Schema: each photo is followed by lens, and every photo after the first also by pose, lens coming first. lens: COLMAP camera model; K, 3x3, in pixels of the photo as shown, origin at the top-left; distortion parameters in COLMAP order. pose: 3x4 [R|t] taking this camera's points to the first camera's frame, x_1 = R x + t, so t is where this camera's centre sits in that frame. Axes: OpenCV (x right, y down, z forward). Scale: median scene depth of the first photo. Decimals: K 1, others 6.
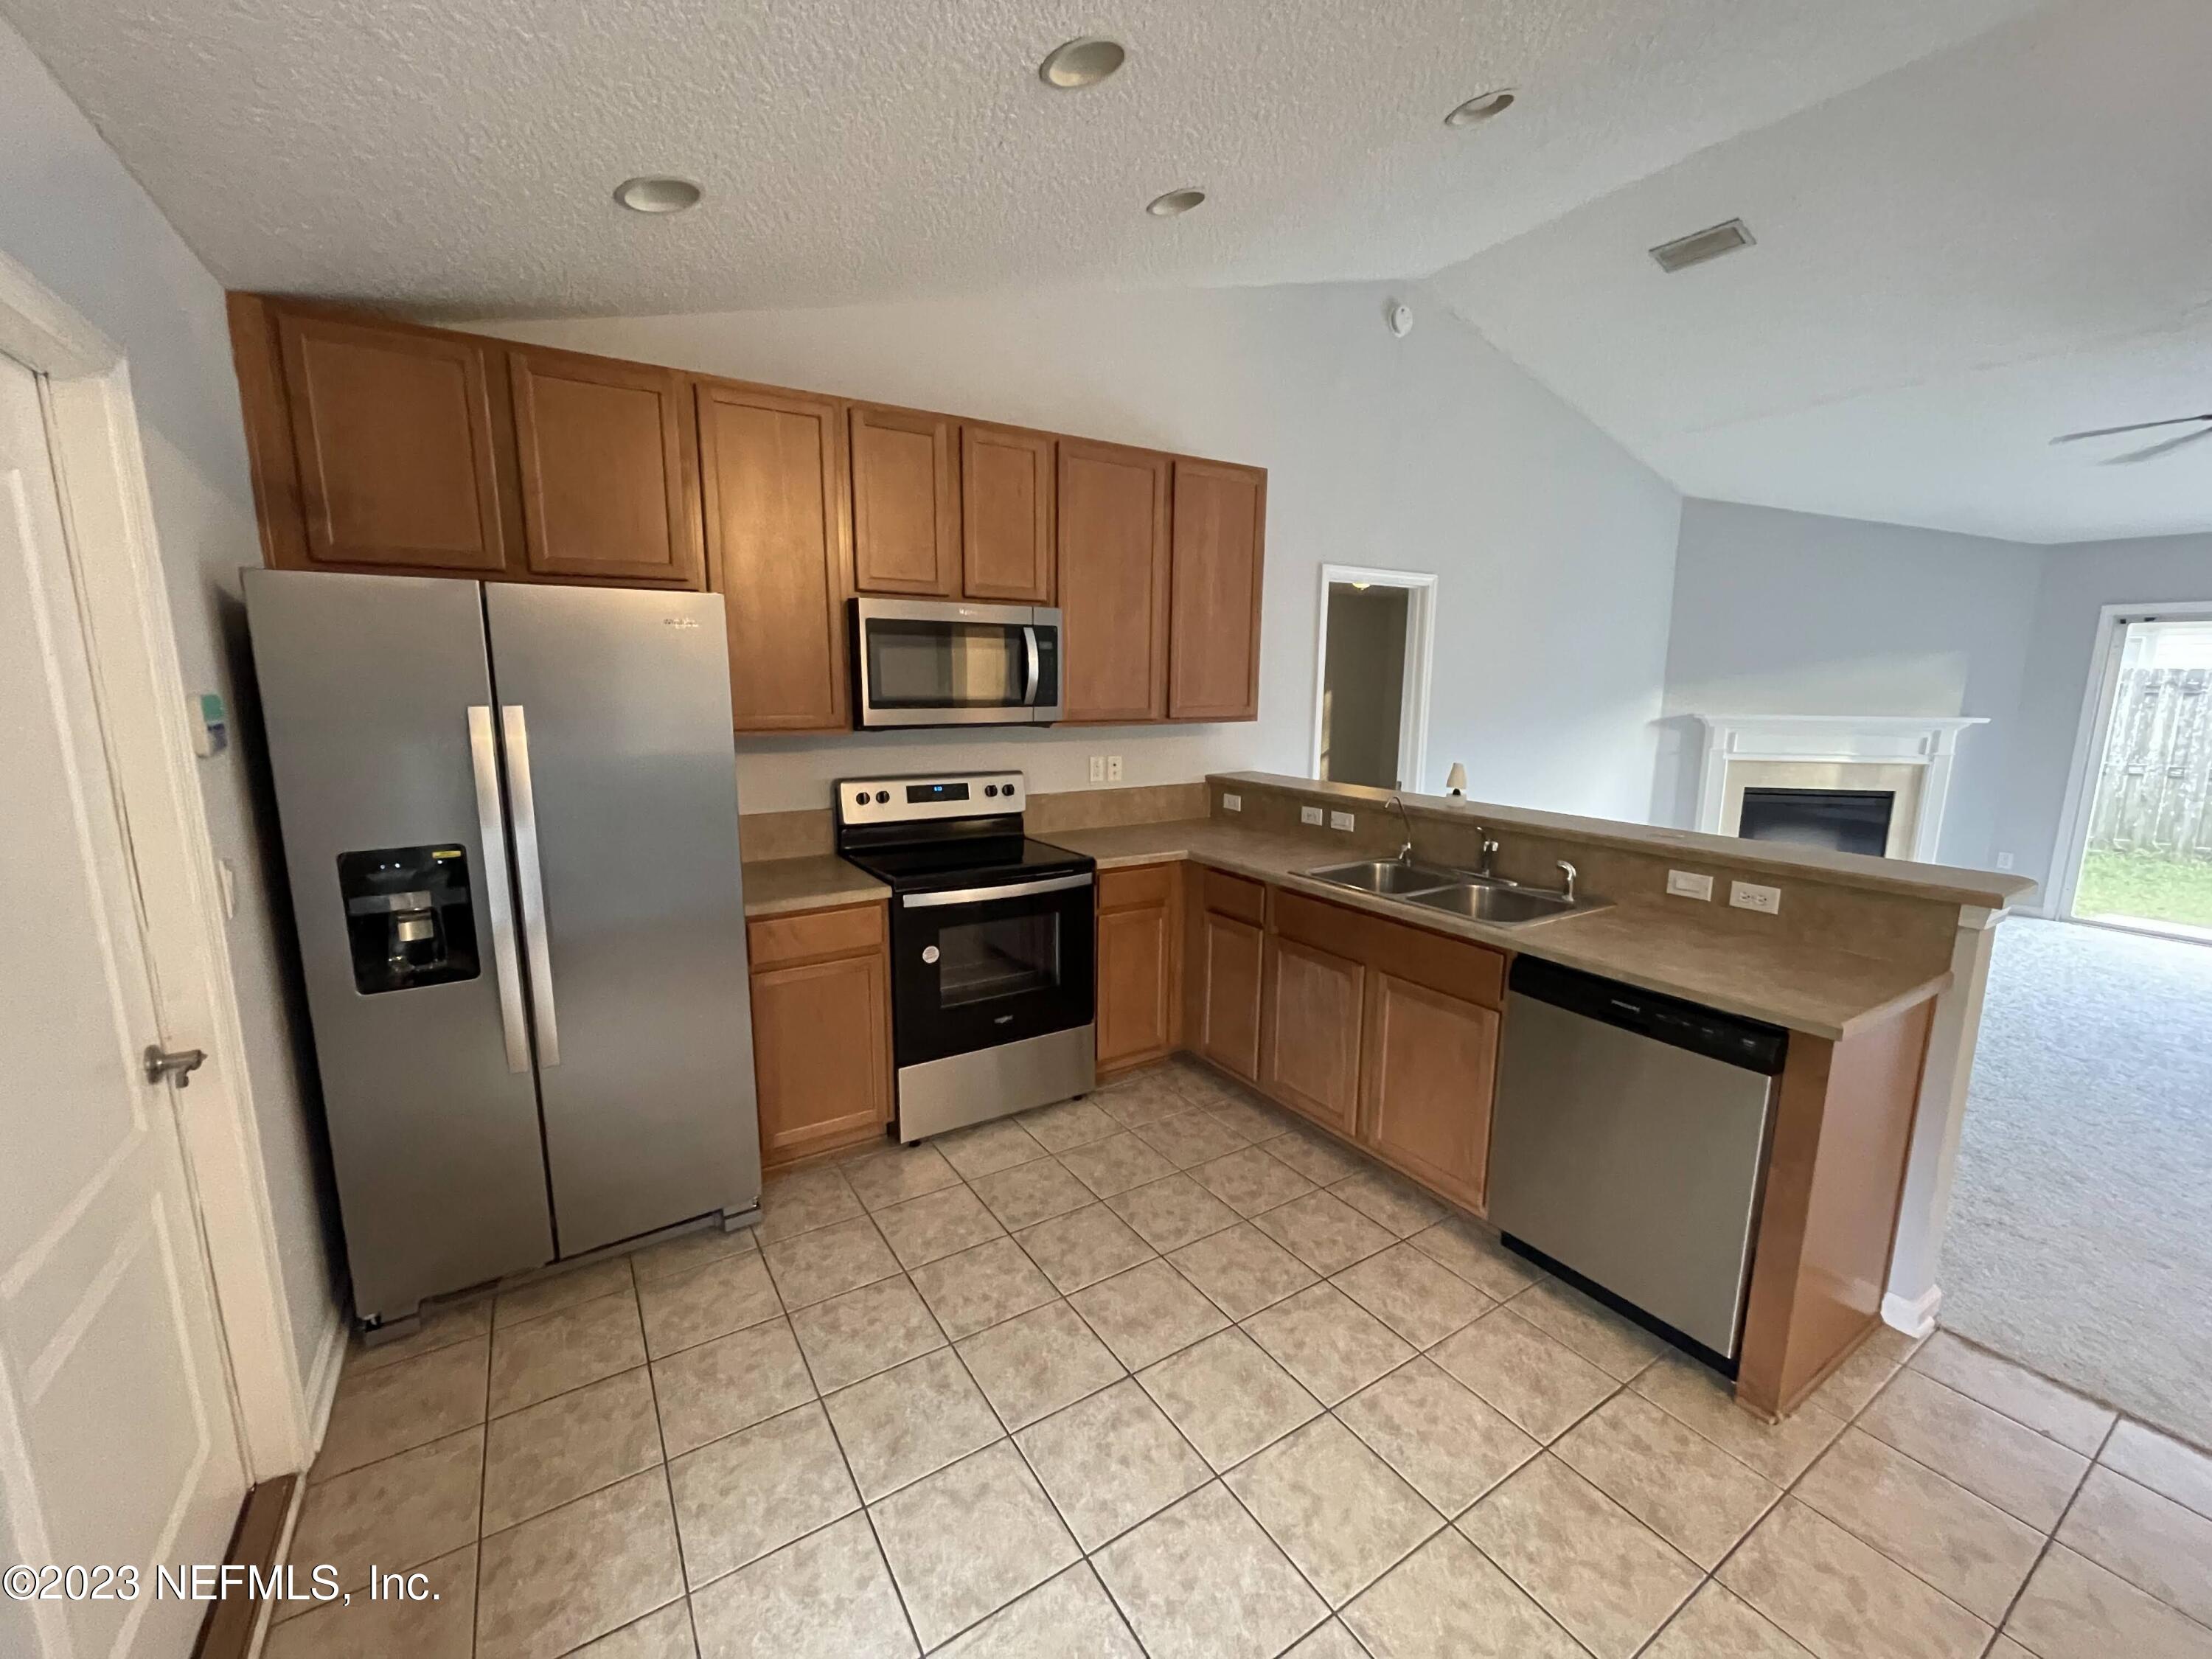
lens RADIAL K [[892.9, 0, 1103.9], [0, 892.9, 833.9], [0, 0, 1]] dist [-0.002056, 0.000208]
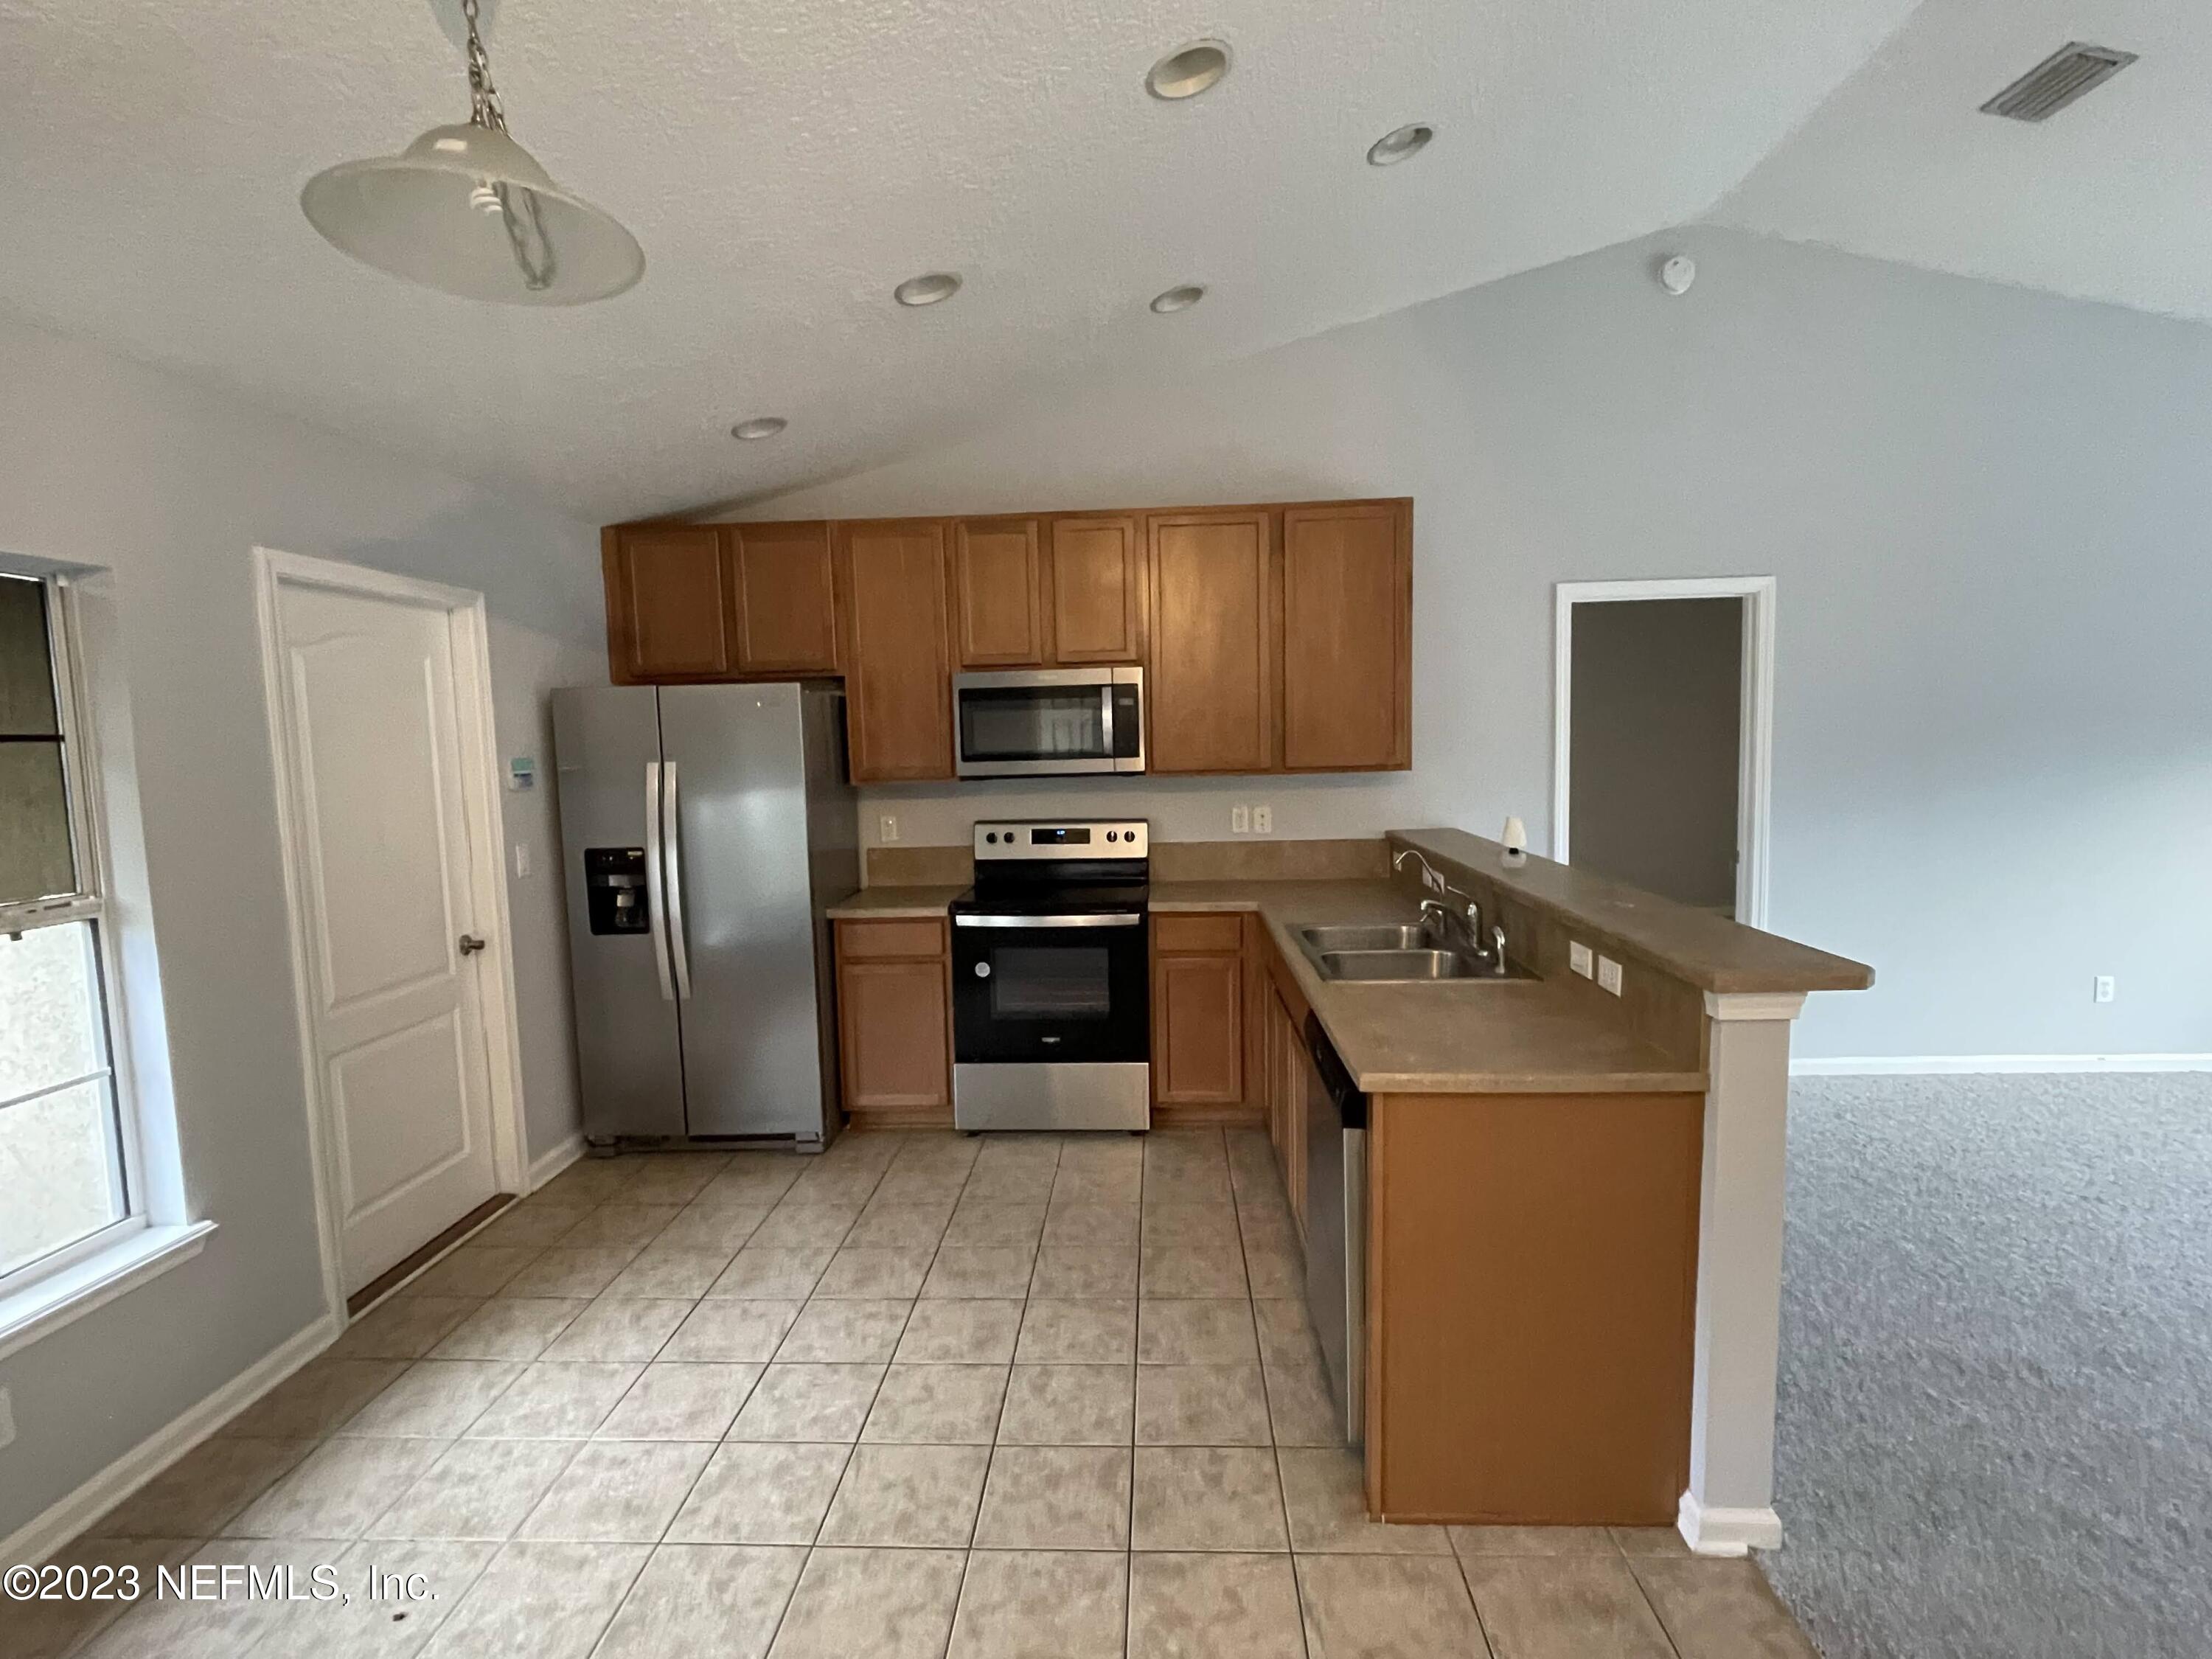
lens RADIAL K [[1090.7, 0, 1095.8], [0, 1090.7, 831.4], [0, 0, 1]] dist [-0.001730, 0.001502]
pose [[0.813370, 0.025999, -0.581165, 0.711643], [-0.070394, 0.996059, -0.053959, 0.020106], [0.577472, 0.084799, 0.811995, -0.084340]]
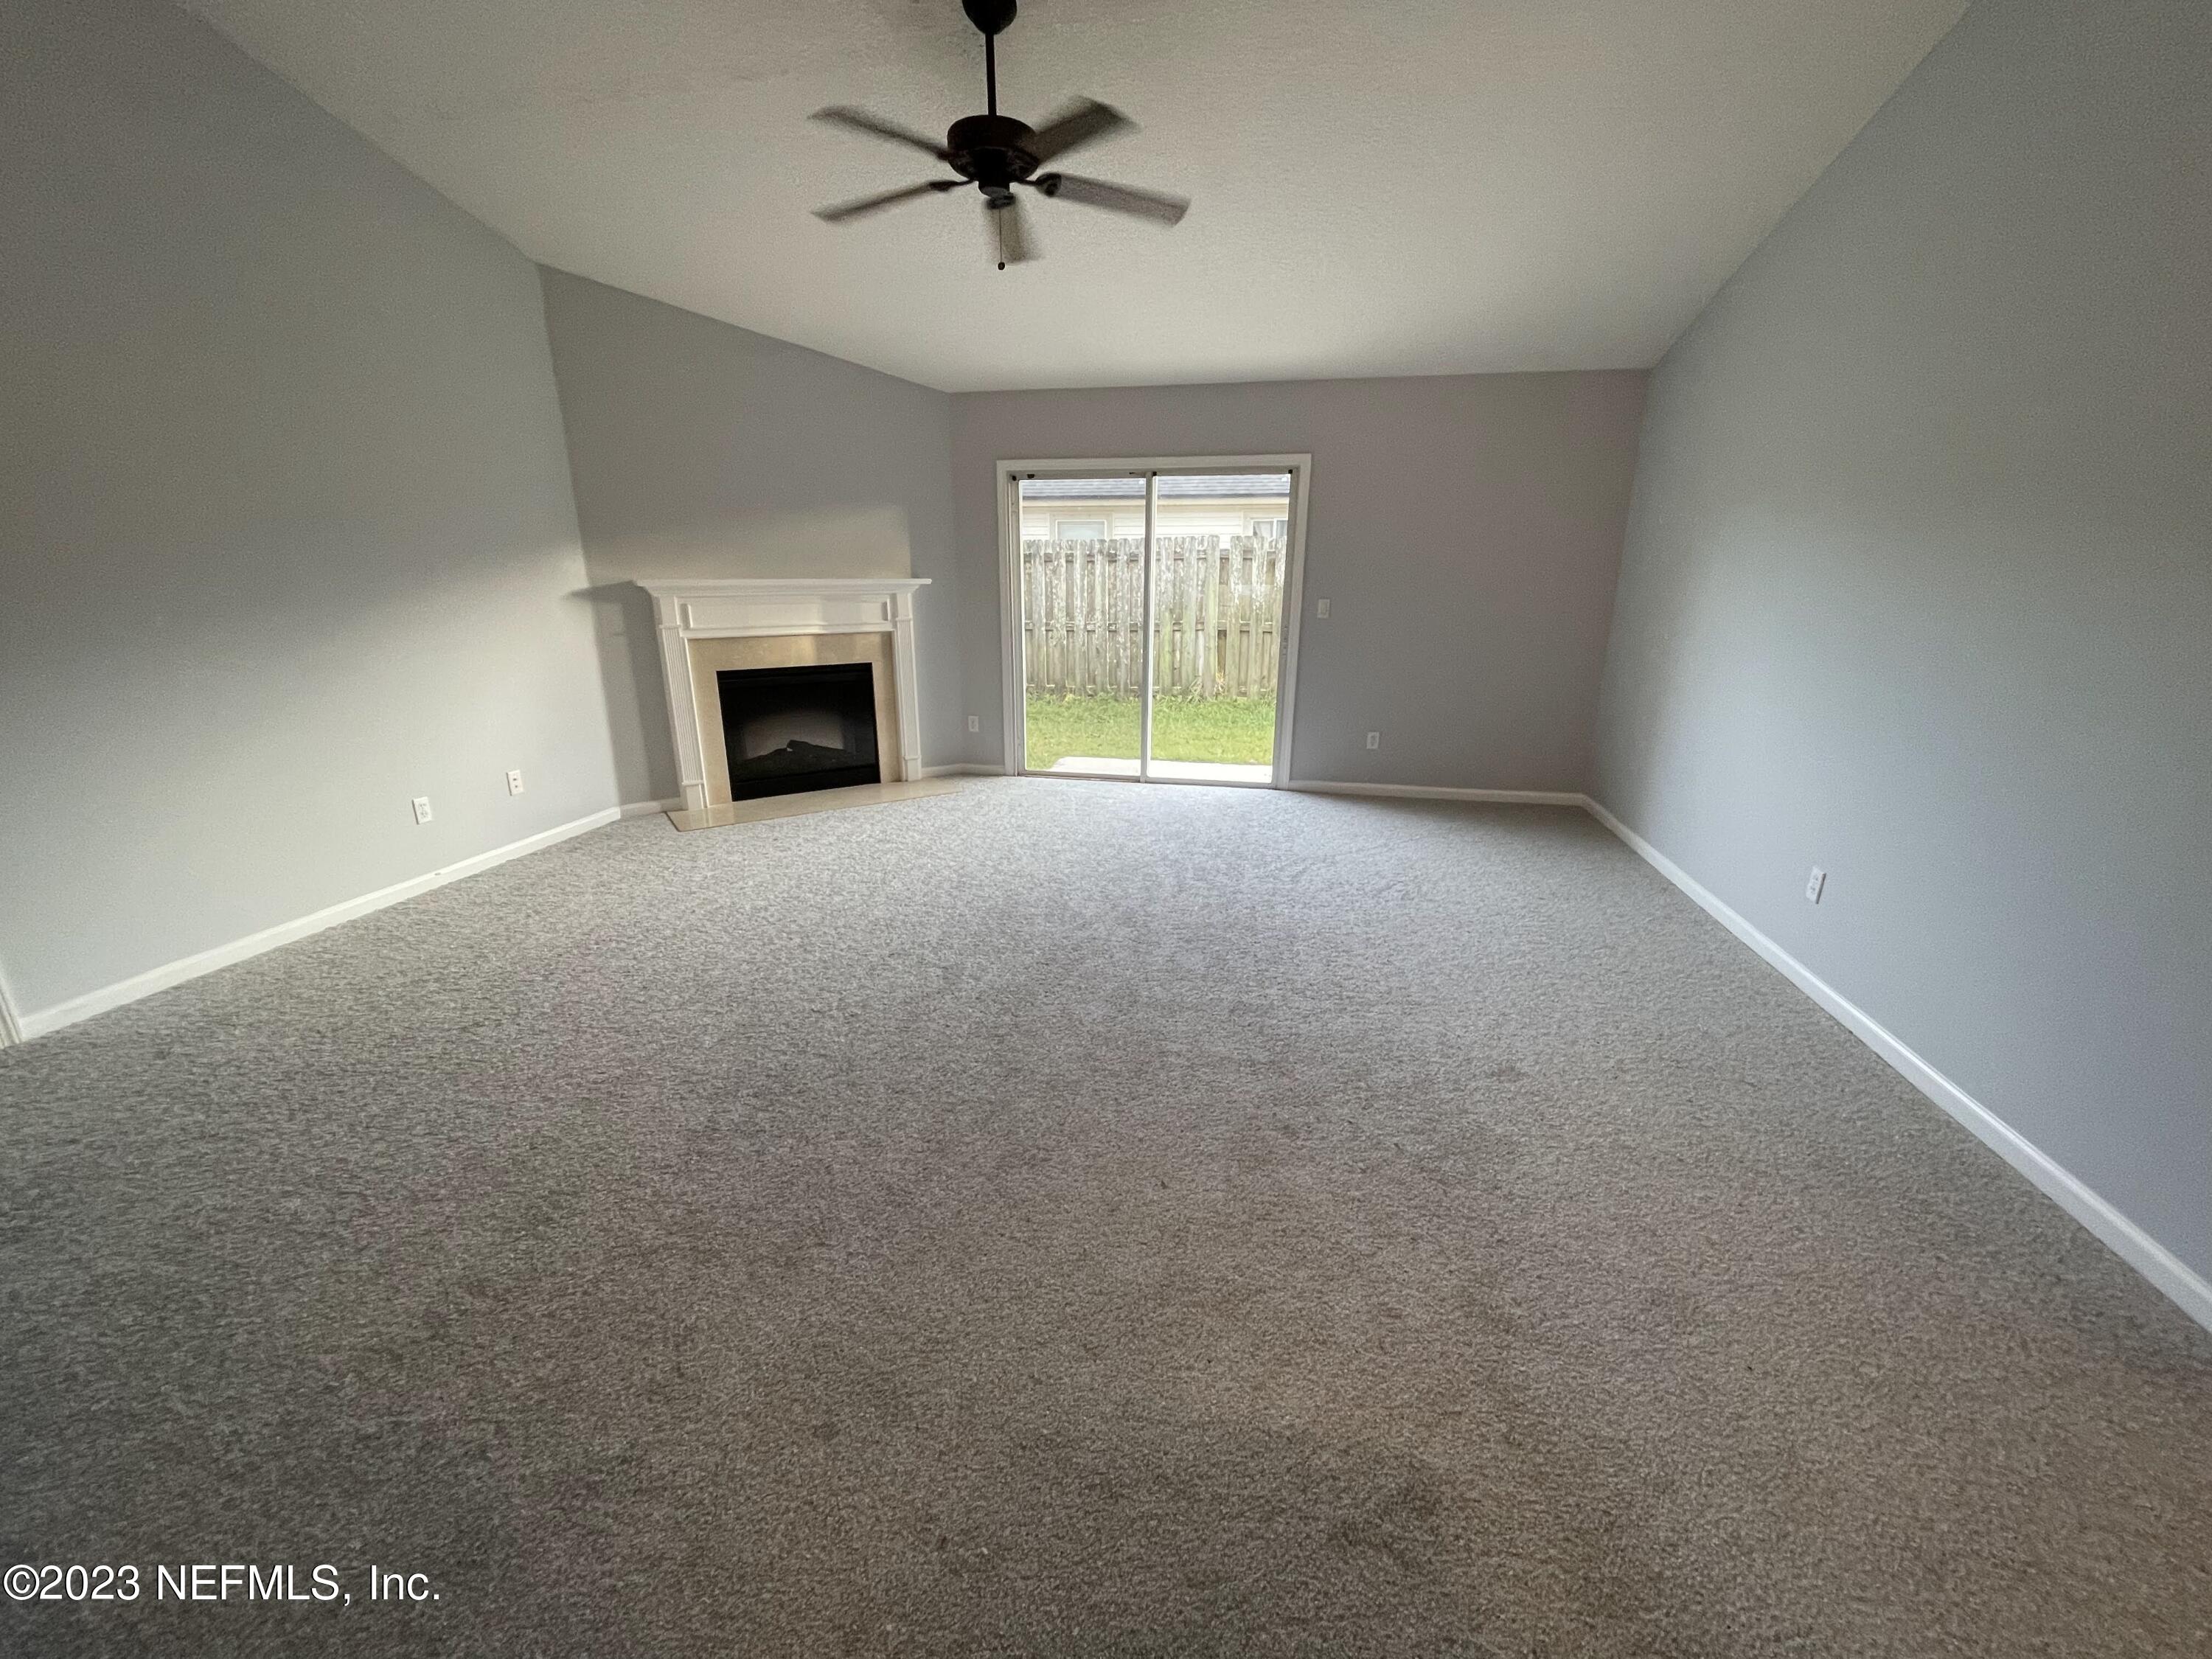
lens RADIAL K [[892.9, 0, 1103.9], [0, 892.9, 833.9], [0, 0, 1]] dist [-0.002056, 0.000208]
pose [[0.697530, -0.208619, 0.685514, 0.769609], [0.127063, 0.977530, 0.168198, 0.001741], [-0.705200, -0.030220, 0.708365, 0.342259]]
